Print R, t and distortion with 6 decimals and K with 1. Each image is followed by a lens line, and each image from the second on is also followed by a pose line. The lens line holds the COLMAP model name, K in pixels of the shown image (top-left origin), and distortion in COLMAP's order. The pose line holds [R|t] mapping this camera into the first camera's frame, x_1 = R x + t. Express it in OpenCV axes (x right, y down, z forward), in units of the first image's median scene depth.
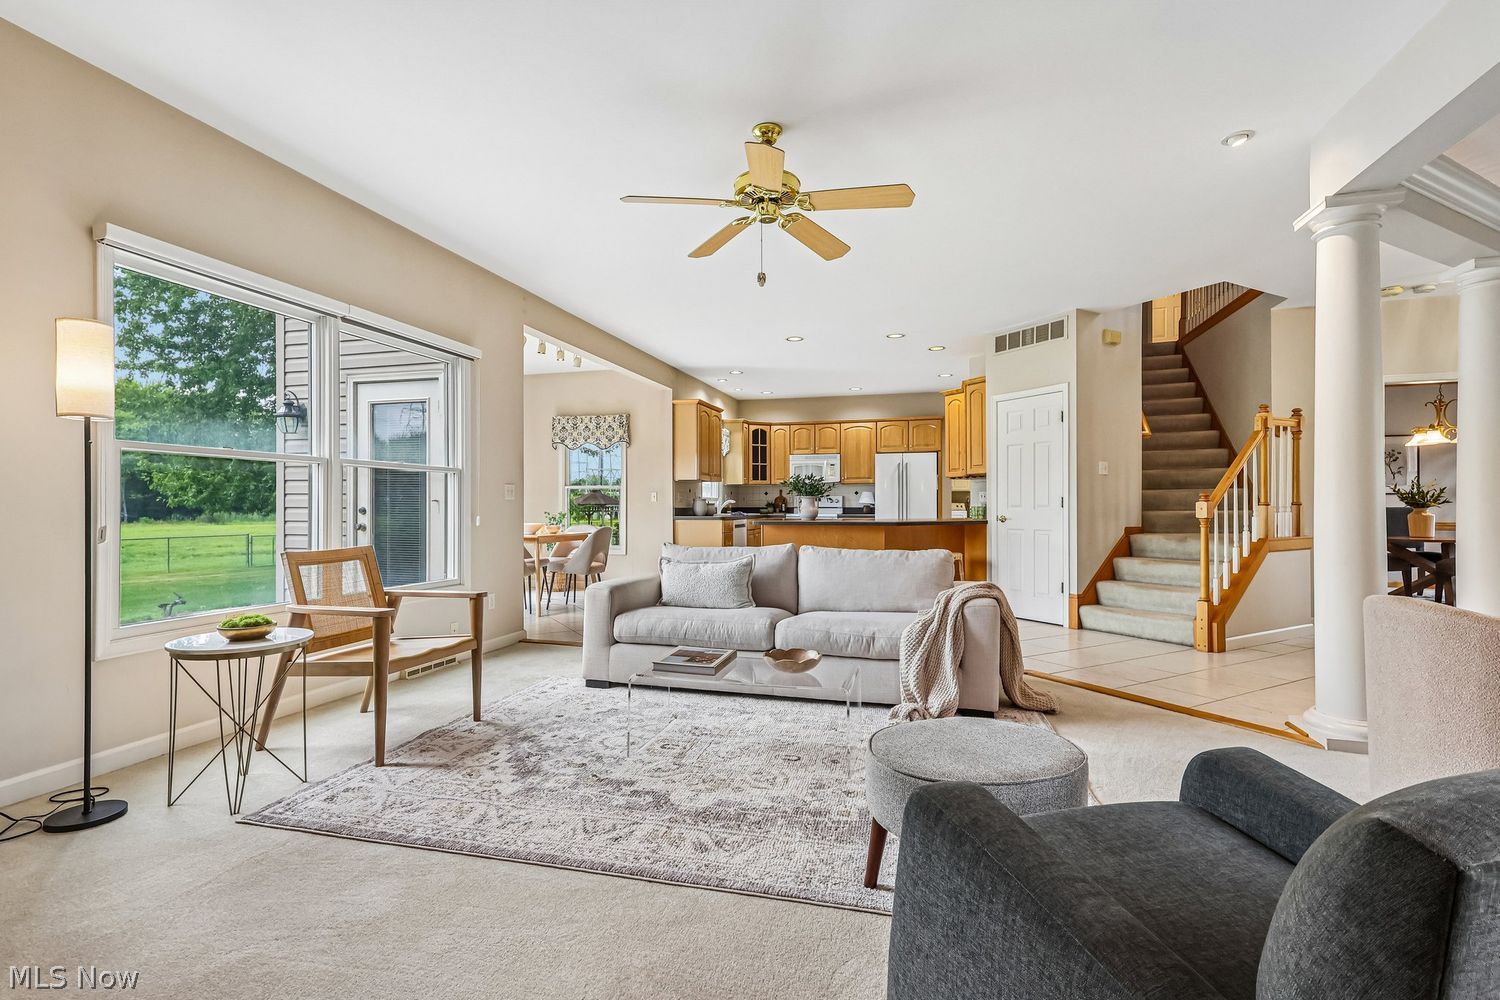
lens RADIAL K [[699.9, 0, 746.3], [0, 699.9, 503.2], [0, 0, 1]] dist [0.012451, 0.003070]
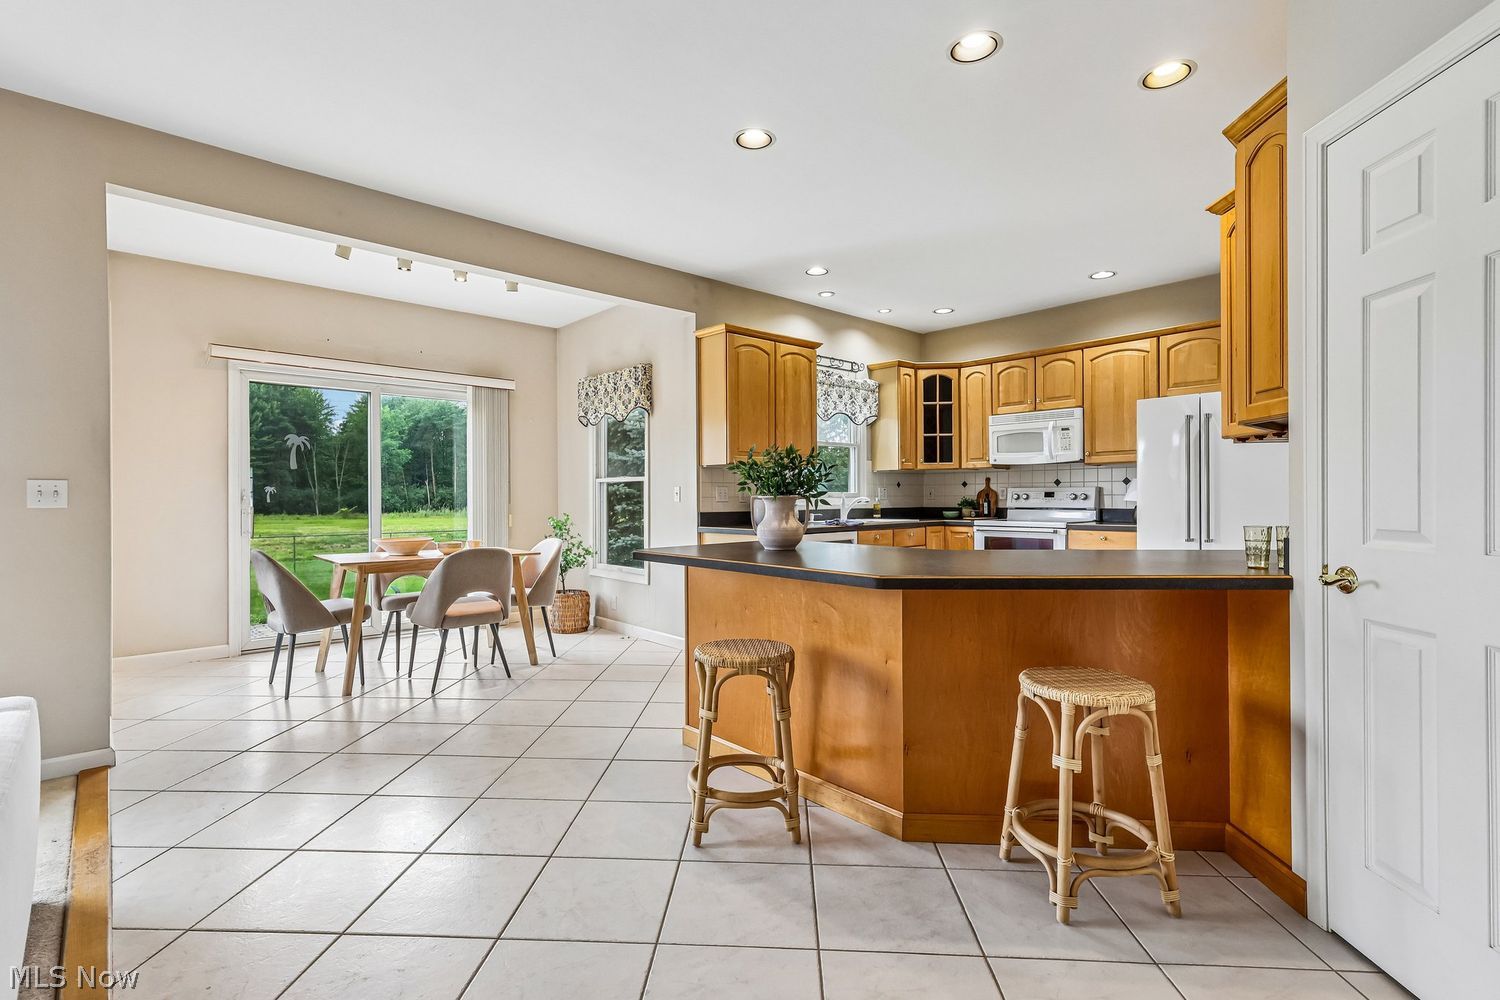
lens RADIAL K [[699.9, 0, 739.3], [0, 699.9, 496.1], [0, 0, 1]] dist [0.012451, 0.003070]
pose [[0.840726, -0.002573, -0.541454, 0.200398], [0.004965, 0.999983, 0.002958, -0.006740], [0.541438, -0.005175, 0.840725, 0.413141]]
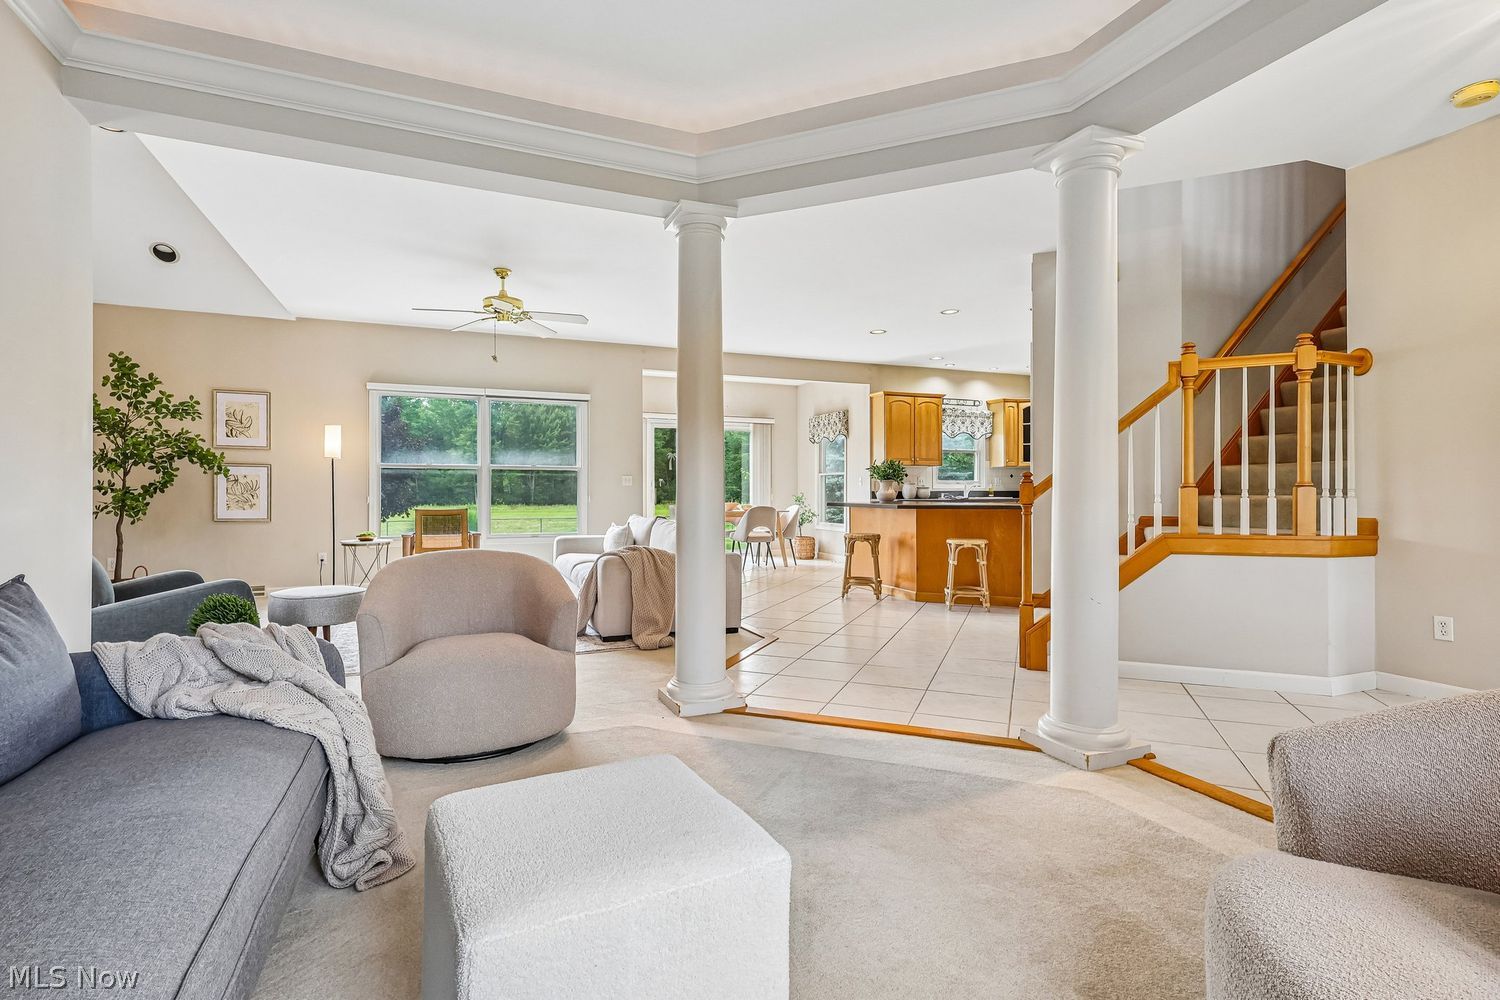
lens RADIAL K [[699.9, 0, 743.7], [0, 699.9, 496.2], [0, 0, 1]] dist [0.012451, 0.003070]
pose [[0.620377, 0.005406, -0.784285, 0.517280], [0.005096, 0.999927, 0.010923, 0.001287], [0.784288, -0.010773, 0.620304, 0.119389]]
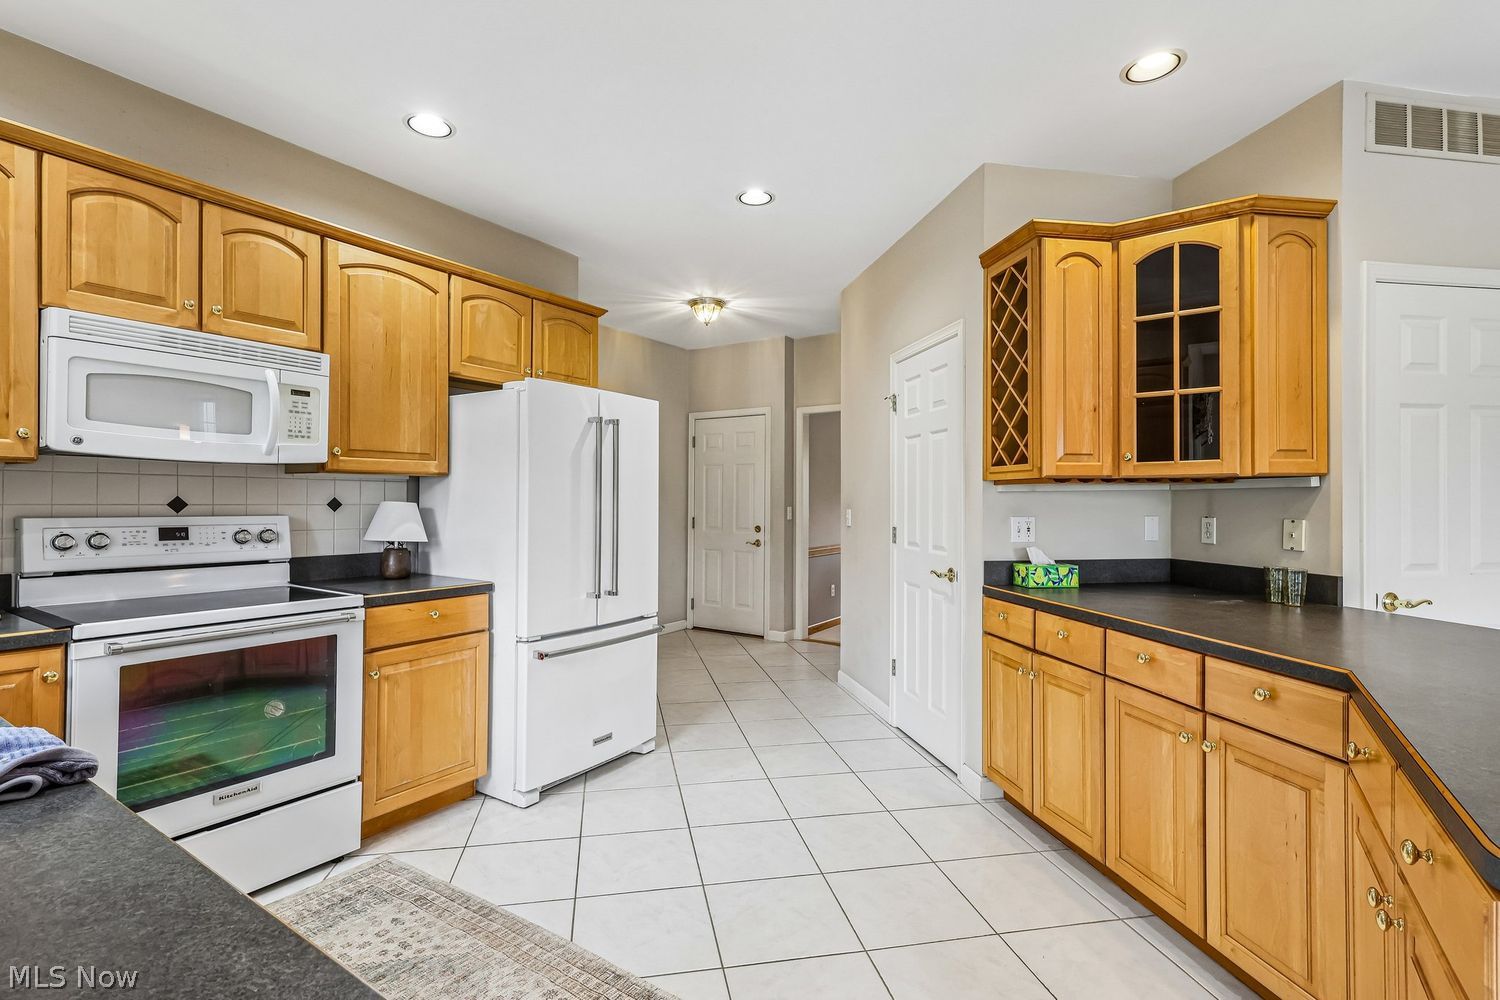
lens RADIAL K [[699.9, 0, 742.2], [0, 699.9, 499.3], [0, 0, 1]] dist [0.012451, 0.003070]
pose [[0.320247, 0.006605, 0.947311, -0.060870], [-0.007864, 0.999960, -0.004313, -0.017262], [-0.947301, -0.006068, 0.320287, 0.762161]]
